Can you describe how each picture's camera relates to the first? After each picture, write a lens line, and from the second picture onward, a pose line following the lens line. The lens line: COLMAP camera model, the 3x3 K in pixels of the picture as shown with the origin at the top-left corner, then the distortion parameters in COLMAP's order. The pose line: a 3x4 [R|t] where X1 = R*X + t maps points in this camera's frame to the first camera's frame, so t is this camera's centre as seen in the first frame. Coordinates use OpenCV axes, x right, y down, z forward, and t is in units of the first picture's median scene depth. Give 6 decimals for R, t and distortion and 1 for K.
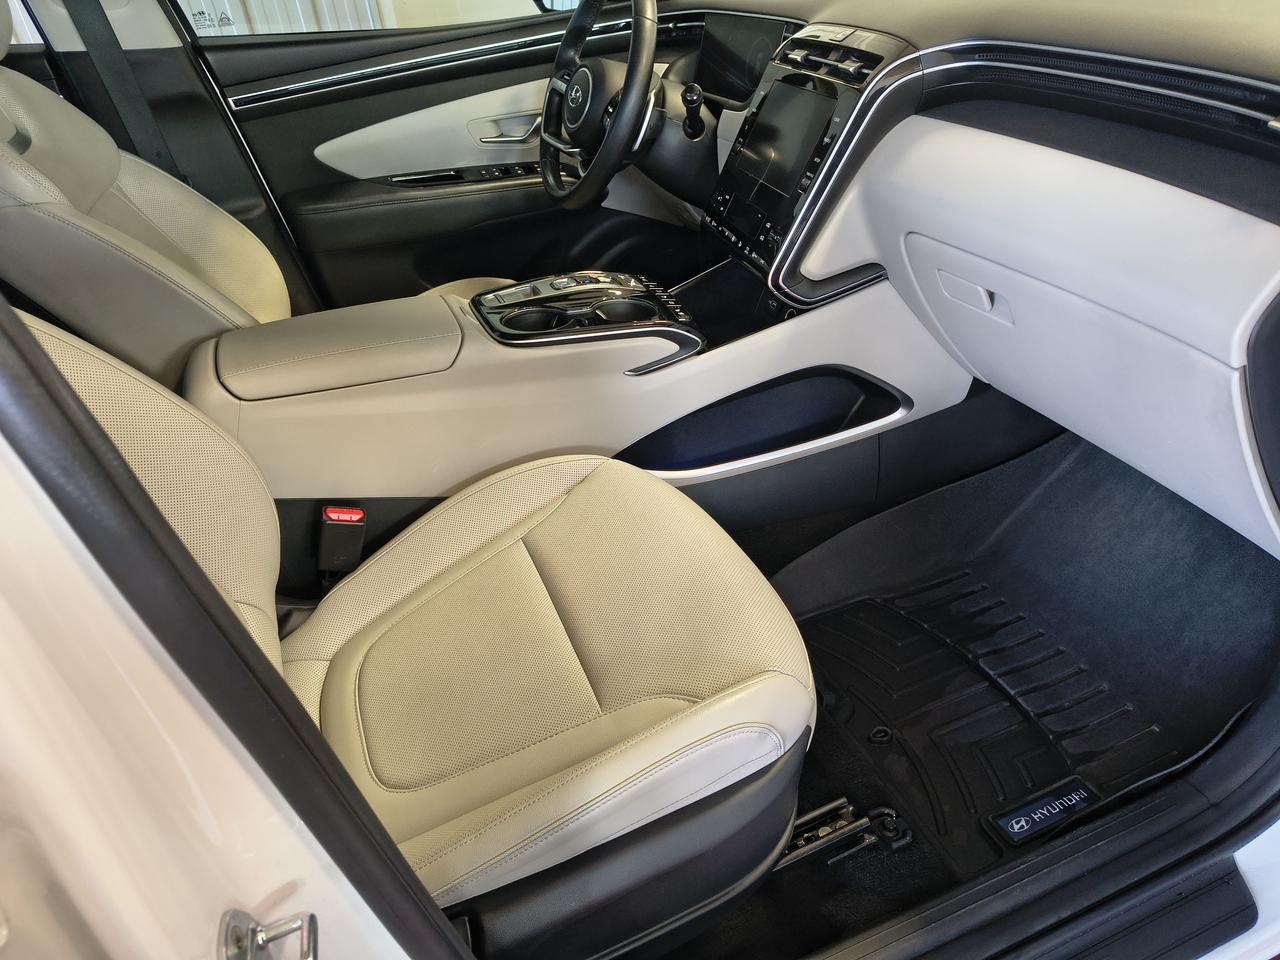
lens RADIAL K [[891.2, 0, 640.0], [0, 891.2, 480.0], [0, 0, 1]] dist [0.027186, -0.000945]
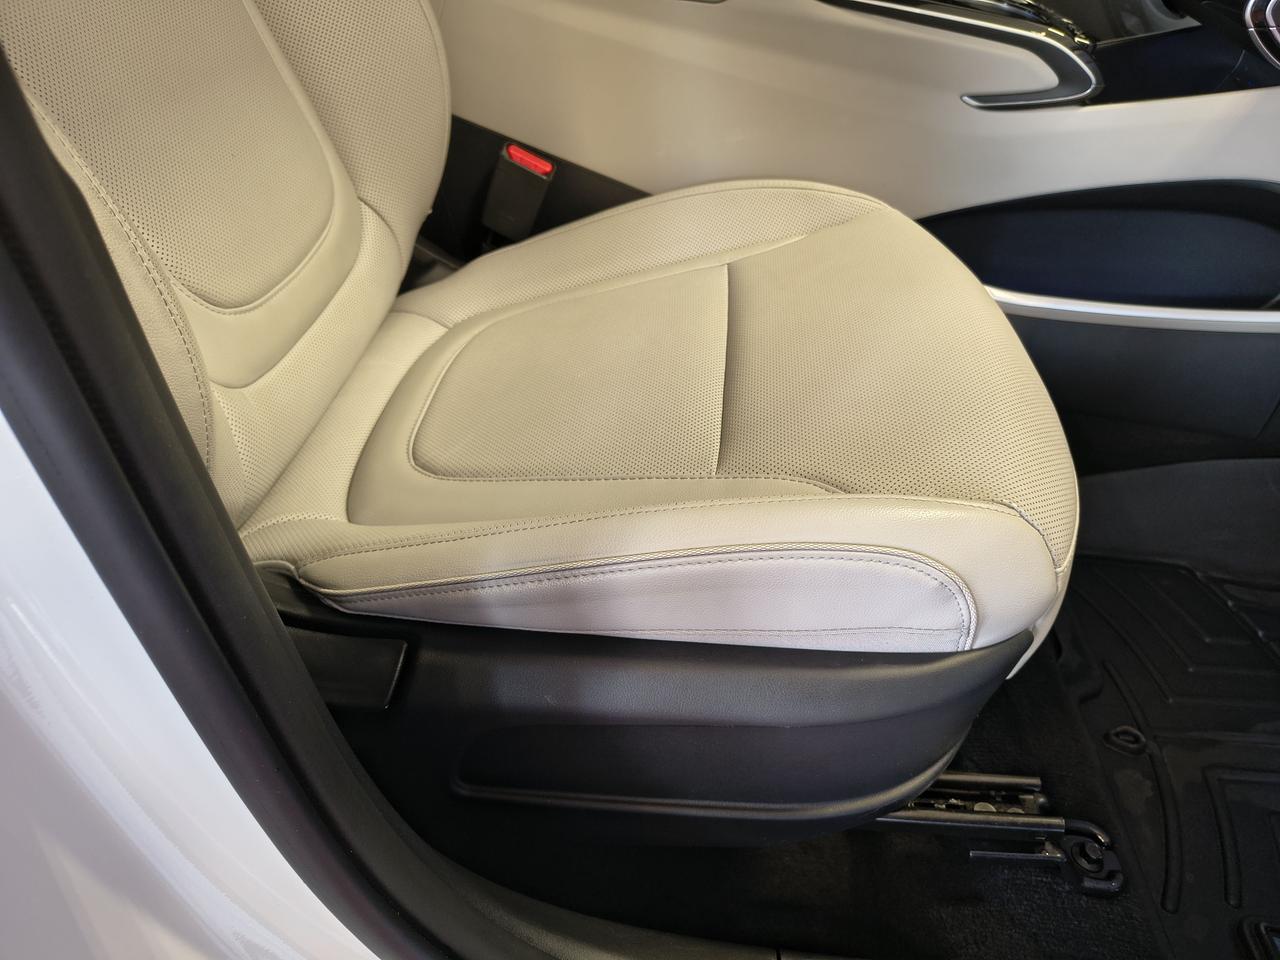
lens RADIAL K [[880.2, 0, 615.6], [0, 880.2, 481.2], [0, 0, 1]] dist [-0.023200, -0.004576]
pose [[0.875829, 0.370733, -0.308999, 0.073563], [-0.335829, 0.927975, 0.161497, 0.147333], [0.346616, -0.037672, 0.937250, 0.303933]]
